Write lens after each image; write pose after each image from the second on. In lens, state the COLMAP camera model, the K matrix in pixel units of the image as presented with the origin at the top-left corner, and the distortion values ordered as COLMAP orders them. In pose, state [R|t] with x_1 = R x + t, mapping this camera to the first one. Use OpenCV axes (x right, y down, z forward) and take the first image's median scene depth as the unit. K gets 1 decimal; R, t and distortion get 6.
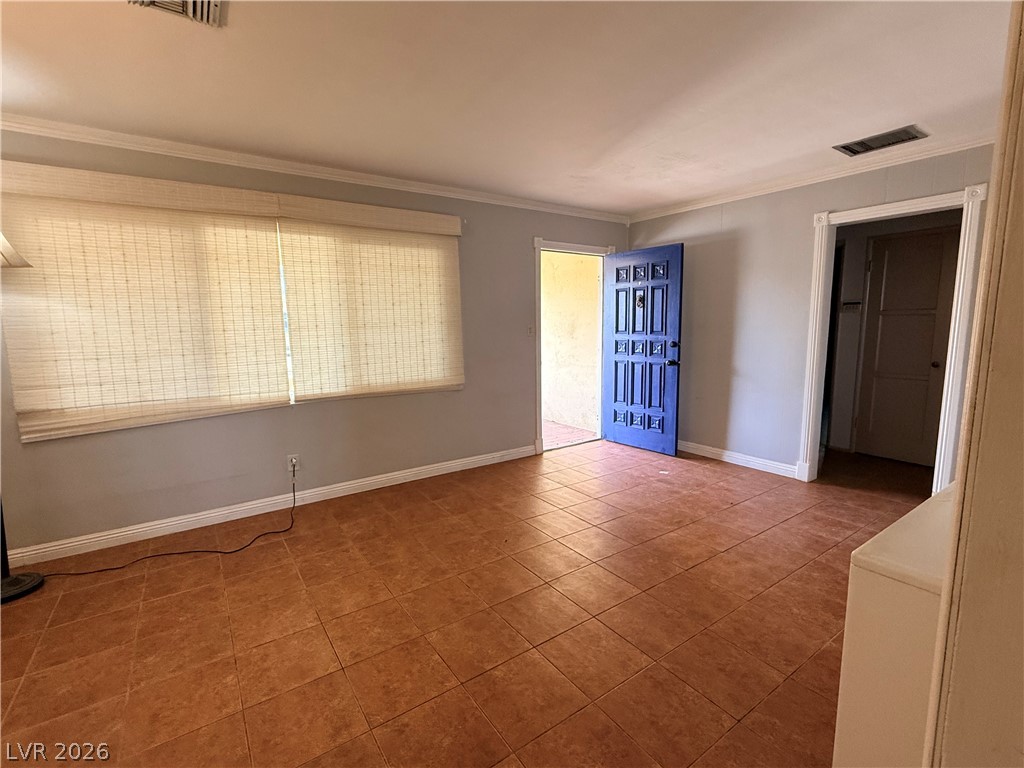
lens RADIAL K [[466.6, 0, 509.2], [0, 466.6, 383.5], [0, 0, 1]] dist [0.001186, 0.000542]
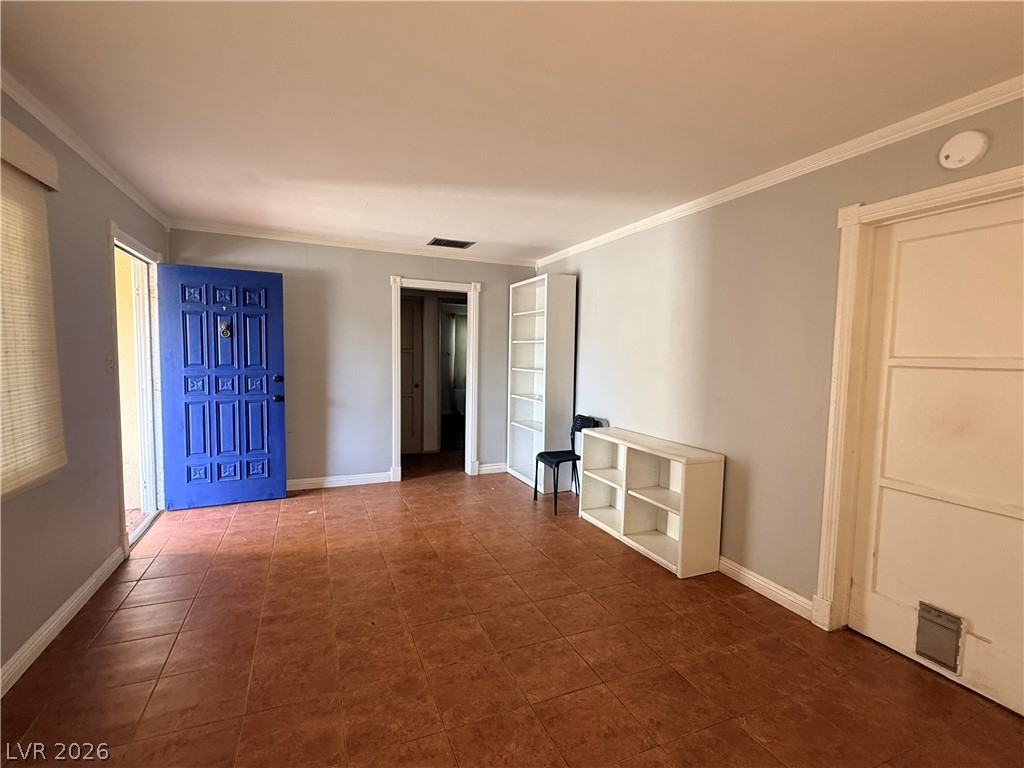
lens RADIAL K [[466.6, 0, 510.0], [0, 466.6, 386.7], [0, 0, 1]] dist [0.001186, 0.000542]
pose [[0.203650, -0.052183, 0.977652, -0.501611], [0.103968, 0.994085, 0.031403, -0.052271], [-0.973508, 0.095249, 0.207871, 0.379097]]
